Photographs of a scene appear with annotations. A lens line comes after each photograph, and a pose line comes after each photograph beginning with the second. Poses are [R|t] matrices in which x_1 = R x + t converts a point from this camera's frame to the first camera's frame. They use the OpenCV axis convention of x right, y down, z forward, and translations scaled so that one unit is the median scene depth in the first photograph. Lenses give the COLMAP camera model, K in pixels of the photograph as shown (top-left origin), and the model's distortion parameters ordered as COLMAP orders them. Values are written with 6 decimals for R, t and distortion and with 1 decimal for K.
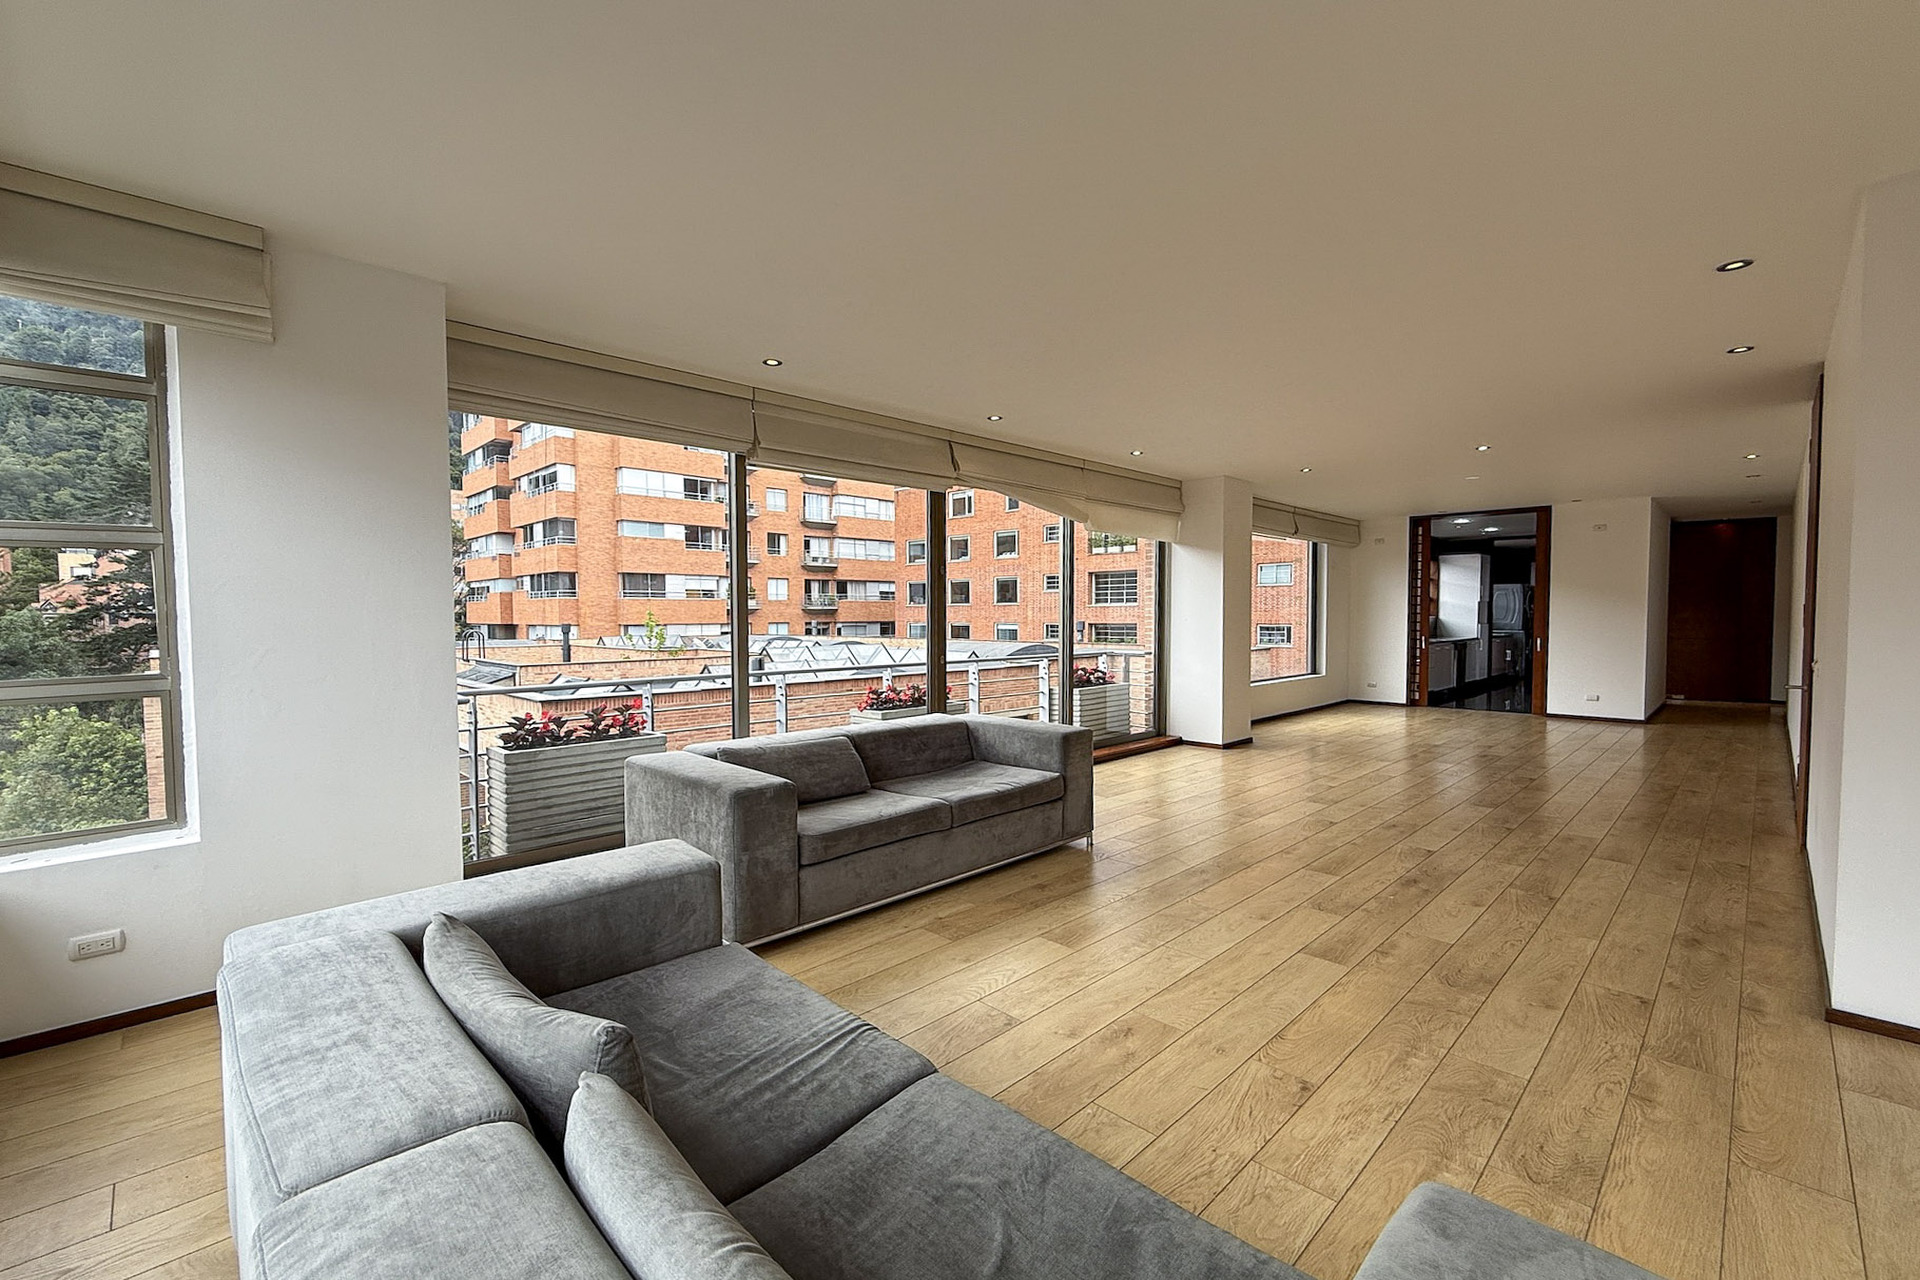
lens RADIAL K [[792.3, 0, 966.7], [0, 792.3, 644.5], [0, 0, 1]] dist [-0.001687, 0.000009]
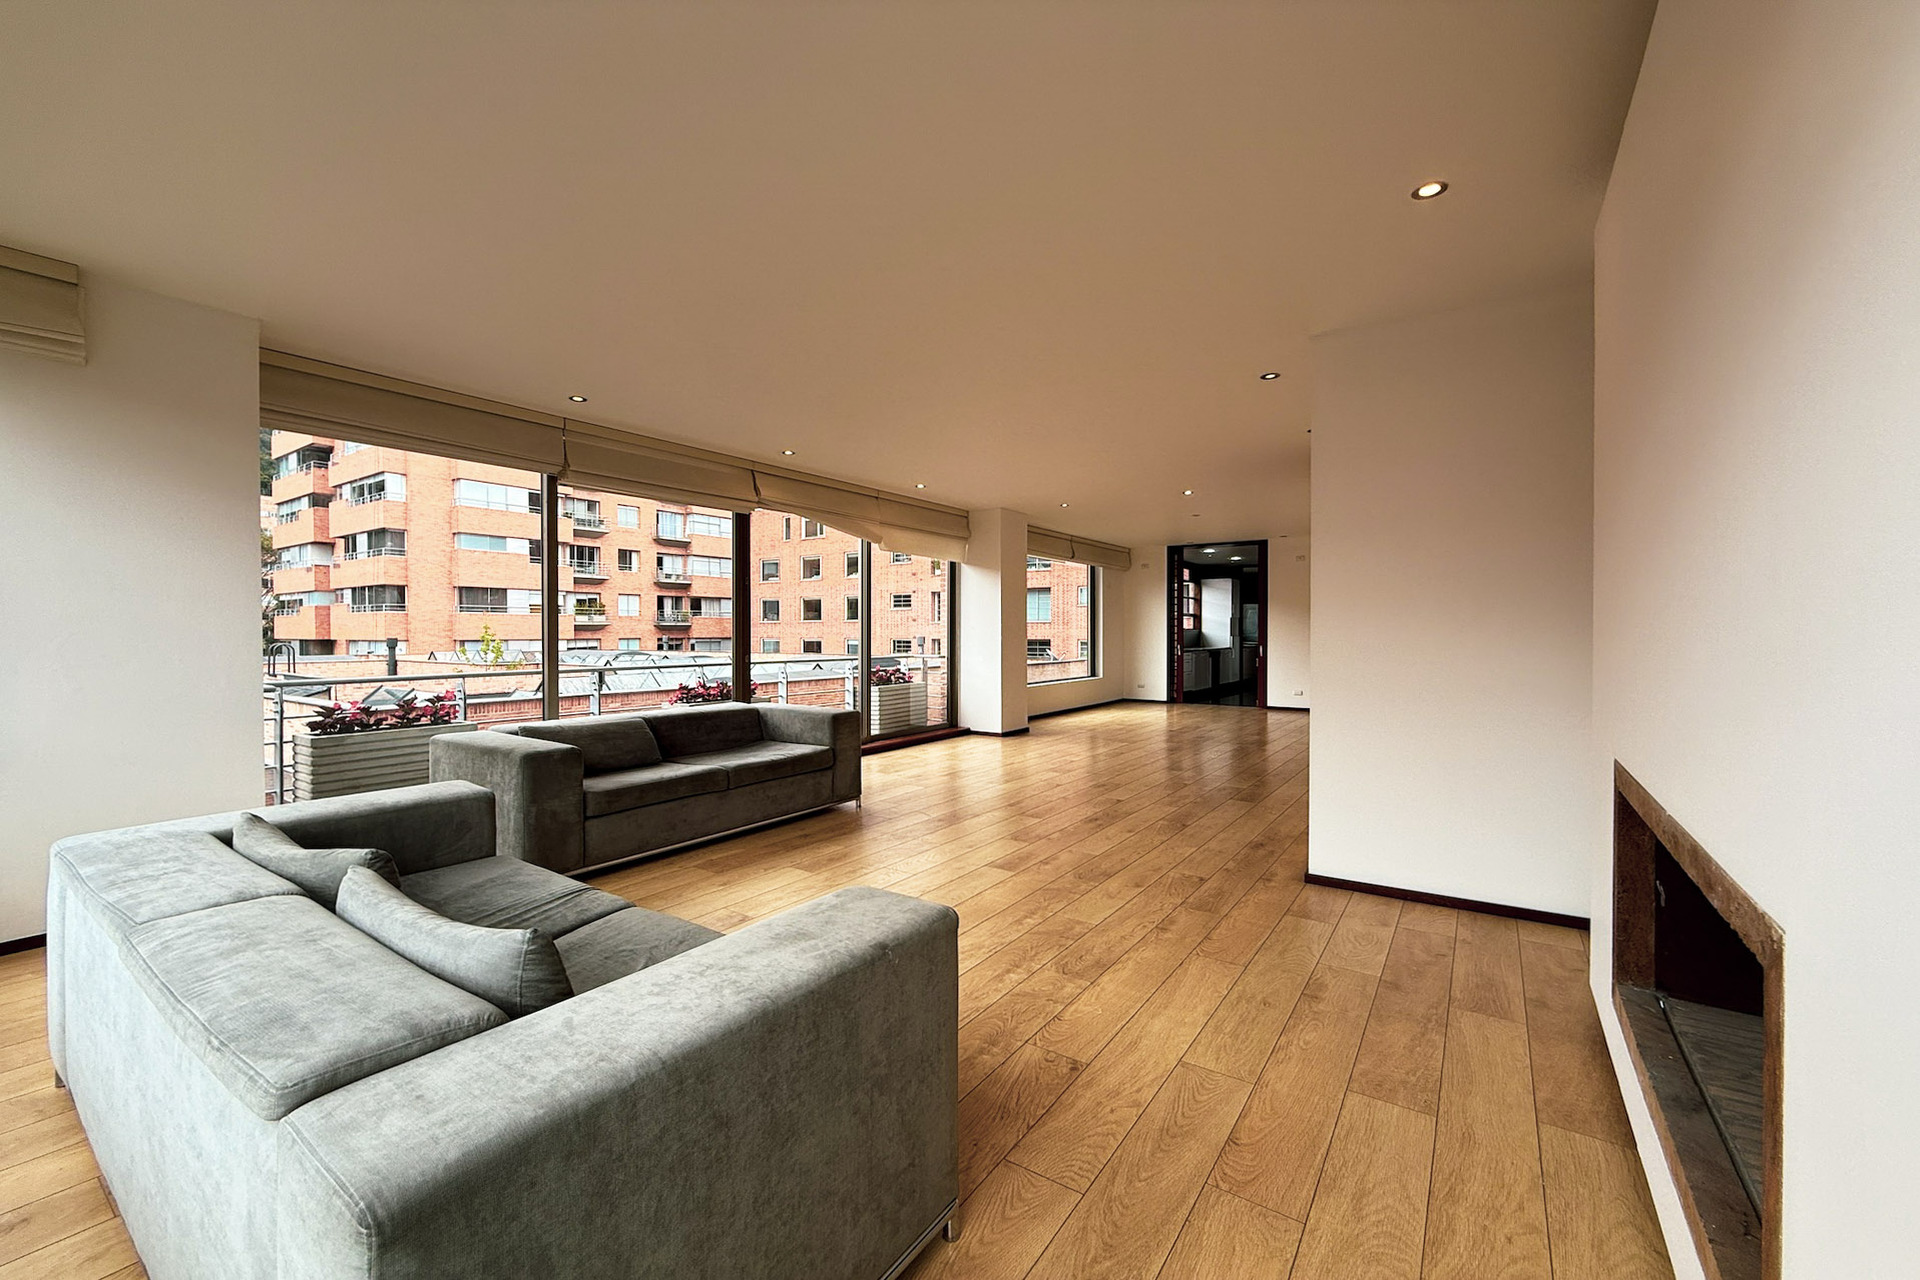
lens RADIAL K [[751.3, 0, 960.0], [0, 751.3, 640.0], [0, 0, 1]] dist [-0.000867, -0.000217]
pose [[0.984310, 0.001632, 0.176440, 0.060864], [0.003283, 0.999615, -0.027561, 0.017220], [-0.176417, 0.027708, 0.983926, -0.096186]]
